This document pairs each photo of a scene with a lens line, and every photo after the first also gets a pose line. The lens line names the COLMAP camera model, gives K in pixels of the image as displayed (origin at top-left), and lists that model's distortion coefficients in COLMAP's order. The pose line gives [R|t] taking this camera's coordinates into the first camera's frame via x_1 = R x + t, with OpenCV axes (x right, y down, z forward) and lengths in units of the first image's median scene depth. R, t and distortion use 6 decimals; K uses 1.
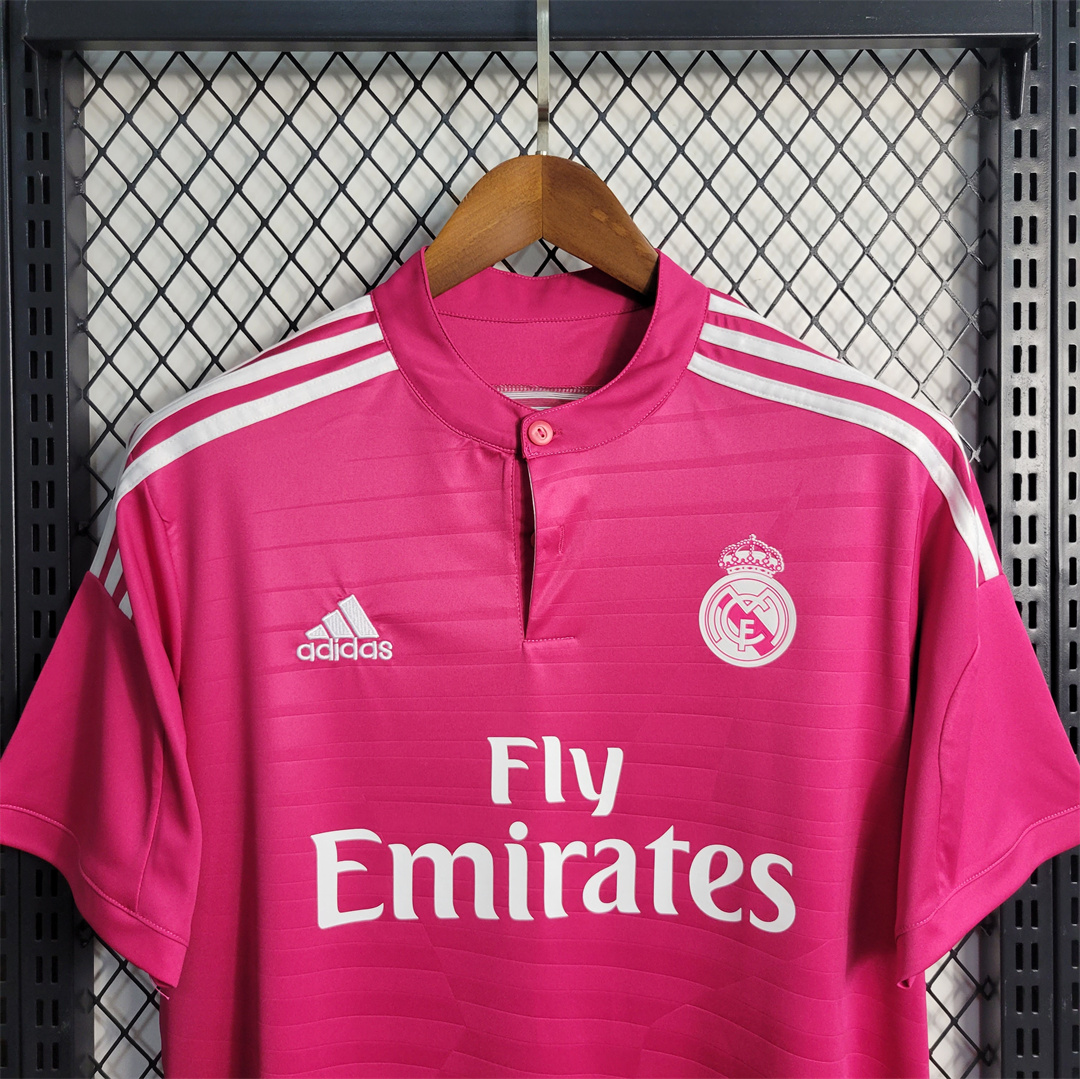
lens RADIAL K [[1227.3, 0, 553.5], [0, 1227.3, 572.4], [0, 0, 1]] dist [0.013077, 0.000000]
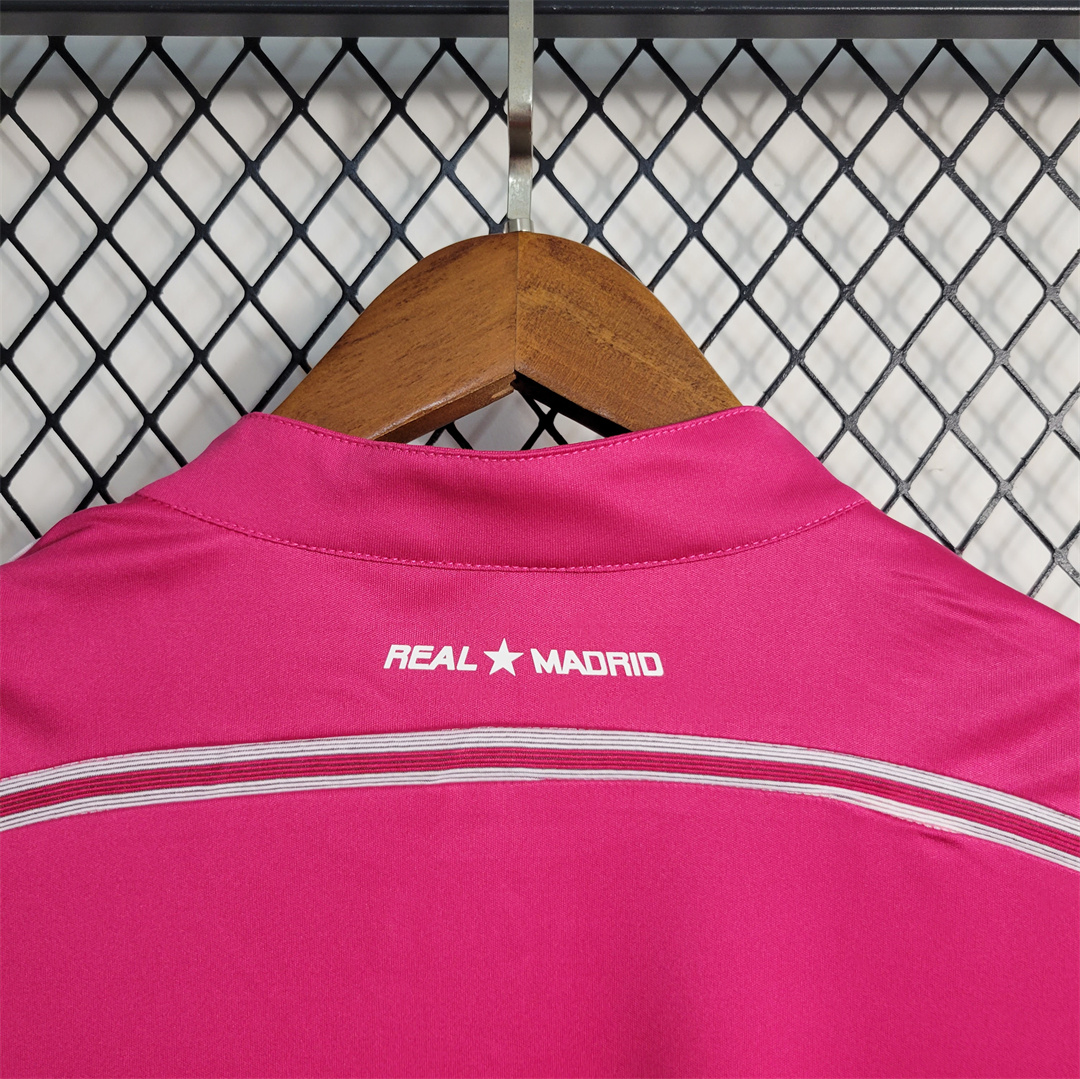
lens RADIAL K [[1227.3, 0, 543.3], [0, 1227.3, 545.0], [0, 0, 1]] dist [0.013077, 0.000000]
pose [[0.999819, 0.012445, -0.014365, 0.005730], [-0.013600, 0.996428, -0.083350, -0.176958], [0.013276, 0.083530, 0.996417, 0.524751]]
